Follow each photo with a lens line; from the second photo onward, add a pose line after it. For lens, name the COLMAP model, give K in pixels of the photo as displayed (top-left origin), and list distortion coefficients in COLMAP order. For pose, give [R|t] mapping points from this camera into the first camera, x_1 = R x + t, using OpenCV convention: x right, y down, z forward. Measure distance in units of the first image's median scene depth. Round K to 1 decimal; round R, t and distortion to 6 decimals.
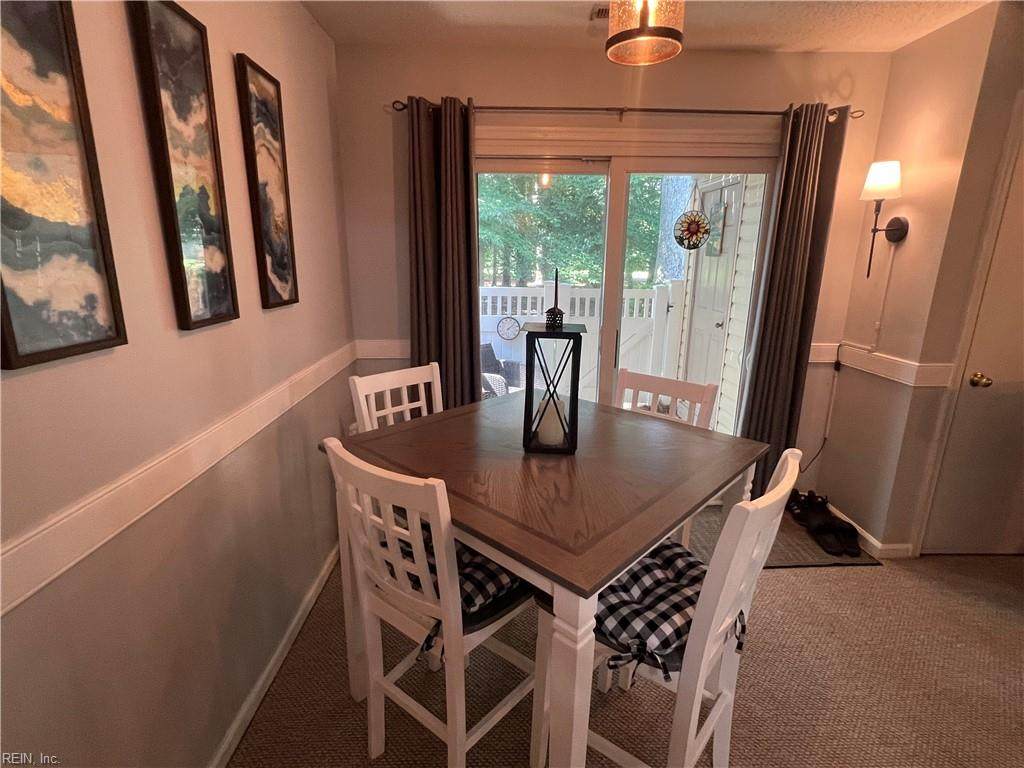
lens RADIAL K [[502.6, 0, 512.0], [0, 502.6, 384.0], [0, 0, 1]] dist [0.002654, 0.000138]
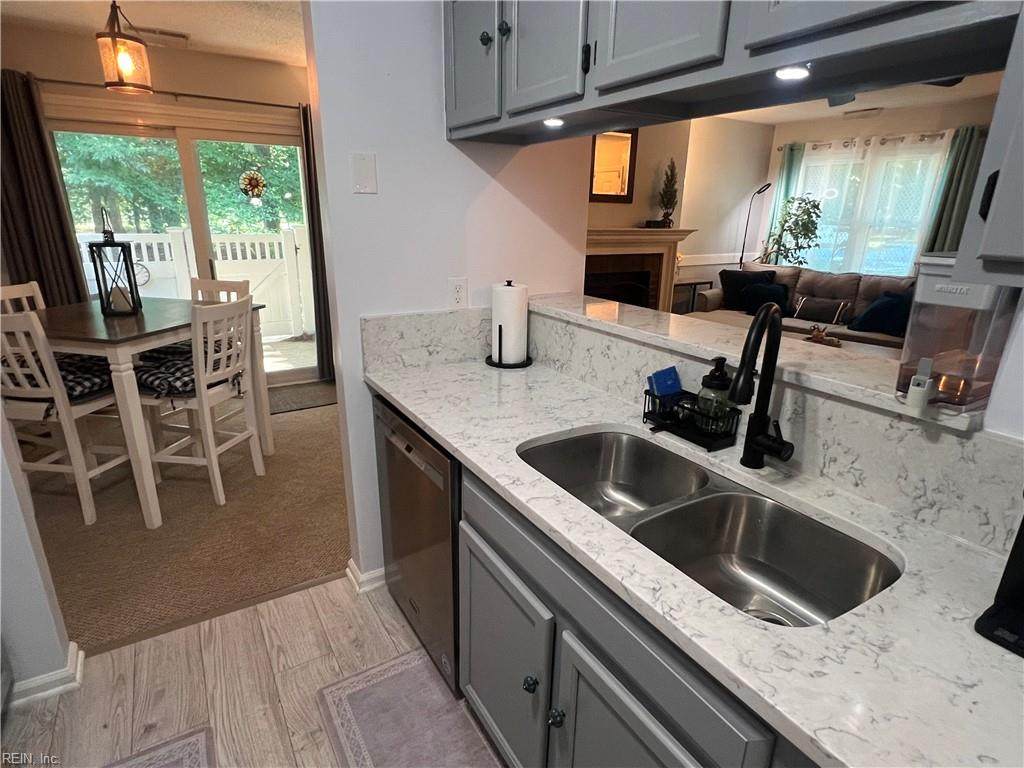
lens RADIAL K [[544.4, 0, 512.0], [0, 544.4, 384.0], [0, 0, 1]] dist [-0.003421, -0.000146]
pose [[0.859192, -0.149291, 0.489389, 0.246900], [0.117131, 0.988475, 0.095900, 0.306414], [-0.498066, -0.025074, 0.866776, -1.147282]]
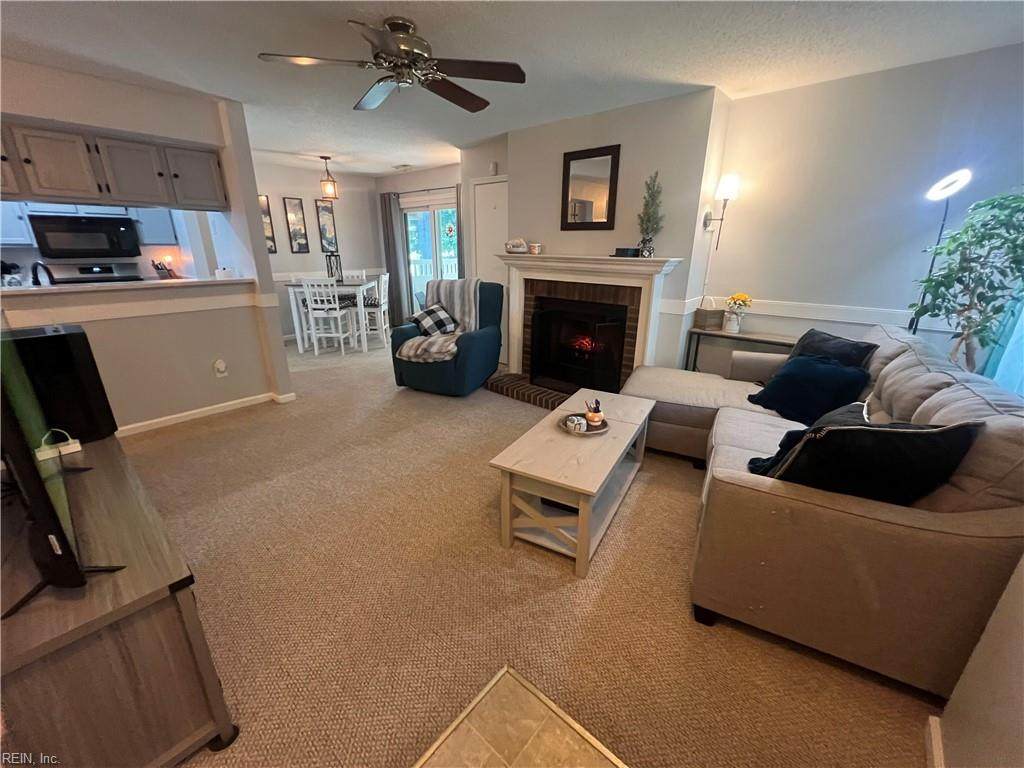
lens RADIAL K [[408.7, 0, 512.0], [0, 408.7, 384.0], [0, 0, 1]] dist [-0.000194, -0.000014]
pose [[0.745152, 0.209650, -0.633085, 3.693709], [-0.162618, 0.977767, 0.132389, 0.268289], [0.646765, 0.004301, 0.762677, -0.782568]]
